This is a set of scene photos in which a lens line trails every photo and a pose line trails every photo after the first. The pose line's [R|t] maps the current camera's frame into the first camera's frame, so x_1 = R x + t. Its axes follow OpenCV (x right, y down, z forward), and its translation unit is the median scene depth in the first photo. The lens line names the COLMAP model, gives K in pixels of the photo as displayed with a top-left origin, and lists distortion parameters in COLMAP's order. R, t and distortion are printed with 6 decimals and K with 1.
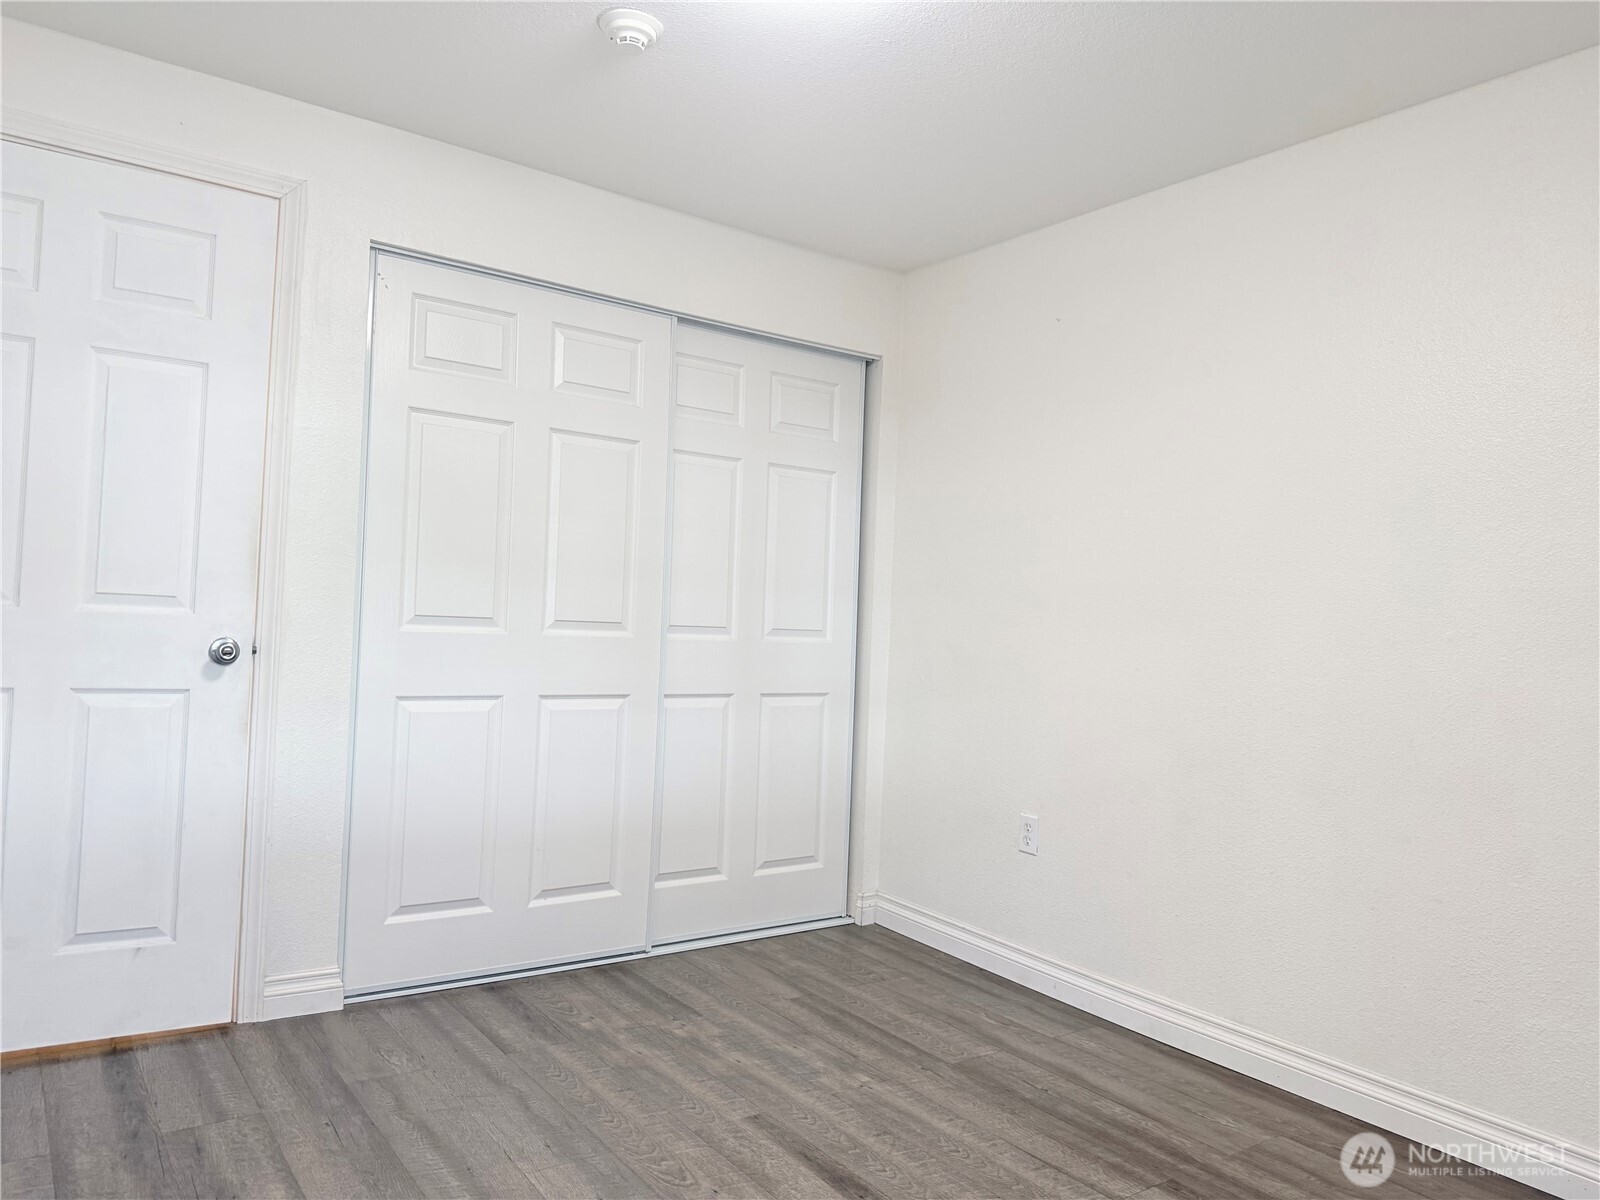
lens RADIAL K [[1128.7, 0, 774.5], [0, 1128.7, 600.8], [0, 0, 1]] dist [-0.002027, -0.000982]
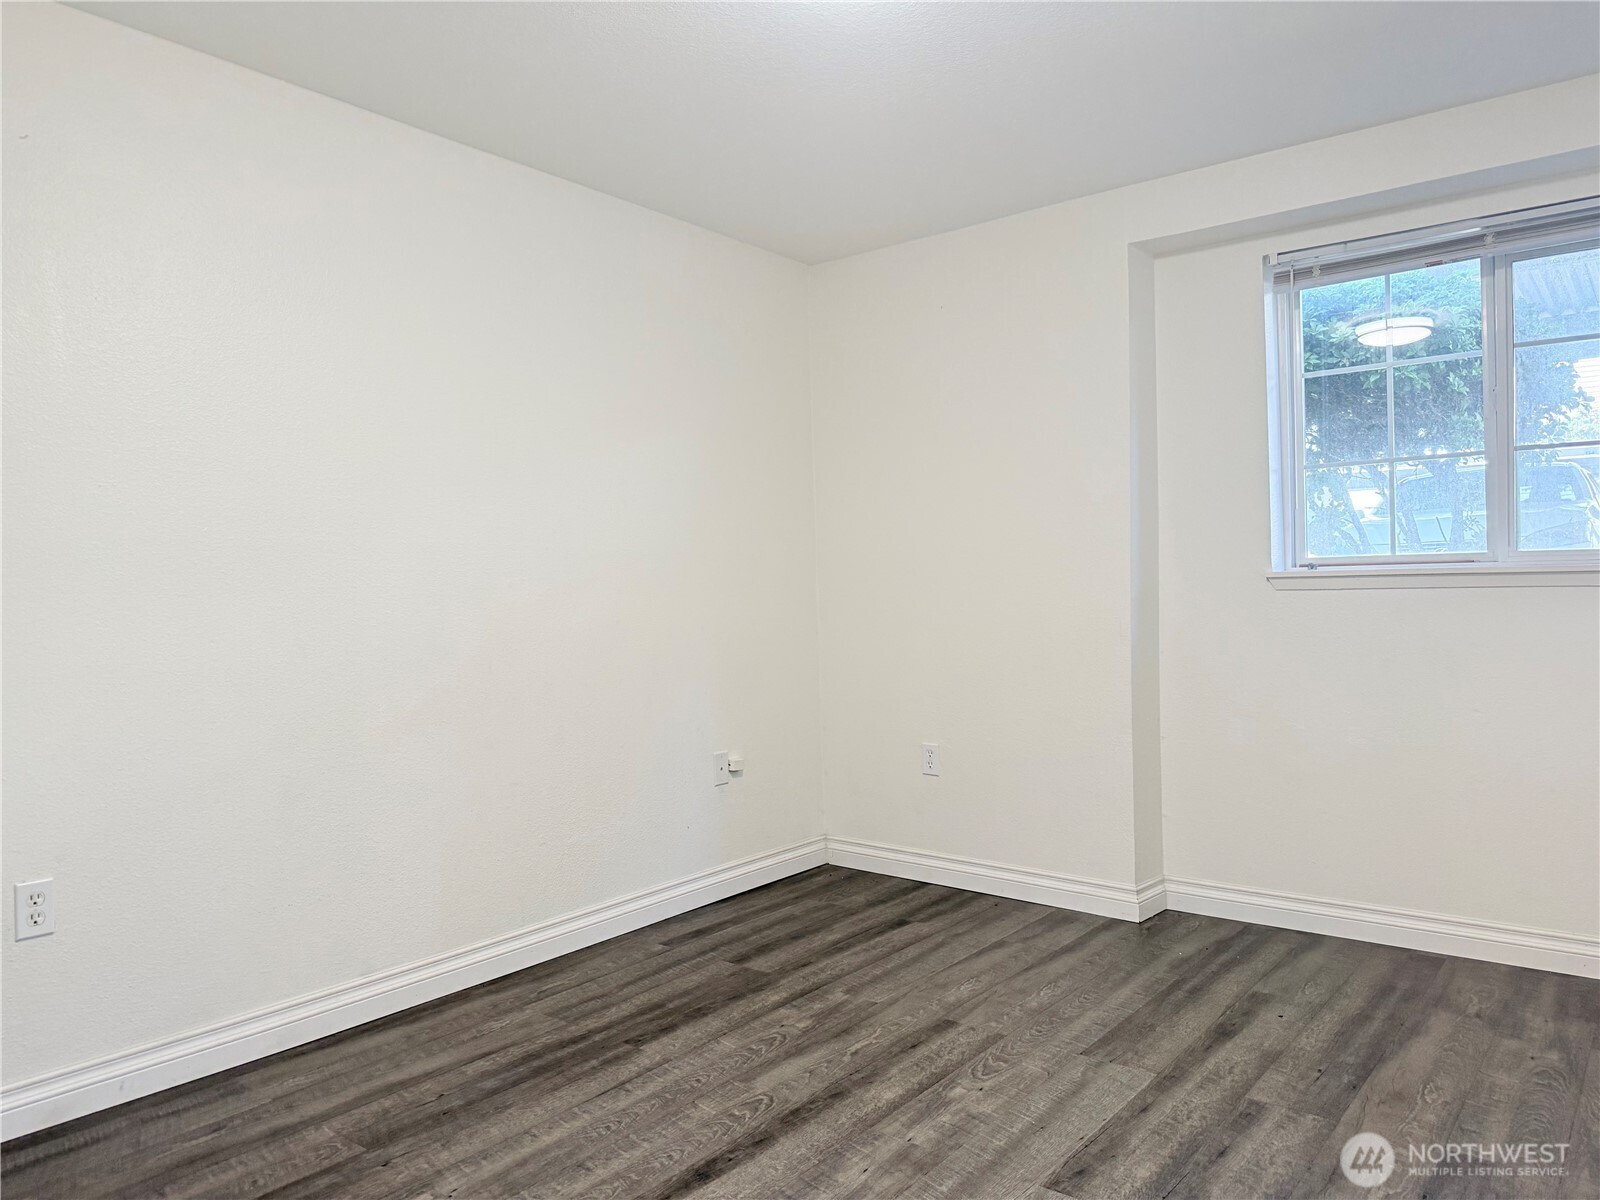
lens RADIAL K [[1128.7, 0, 774.5], [0, 1128.7, 600.8], [0, 0, 1]] dist [-0.002027, -0.000982]
pose [[-0.271769, -0.053109, 0.960896, -0.740737], [-0.006647, 0.998556, 0.053310, -0.029054], [-0.962340, 0.008101, -0.271729, 1.023706]]
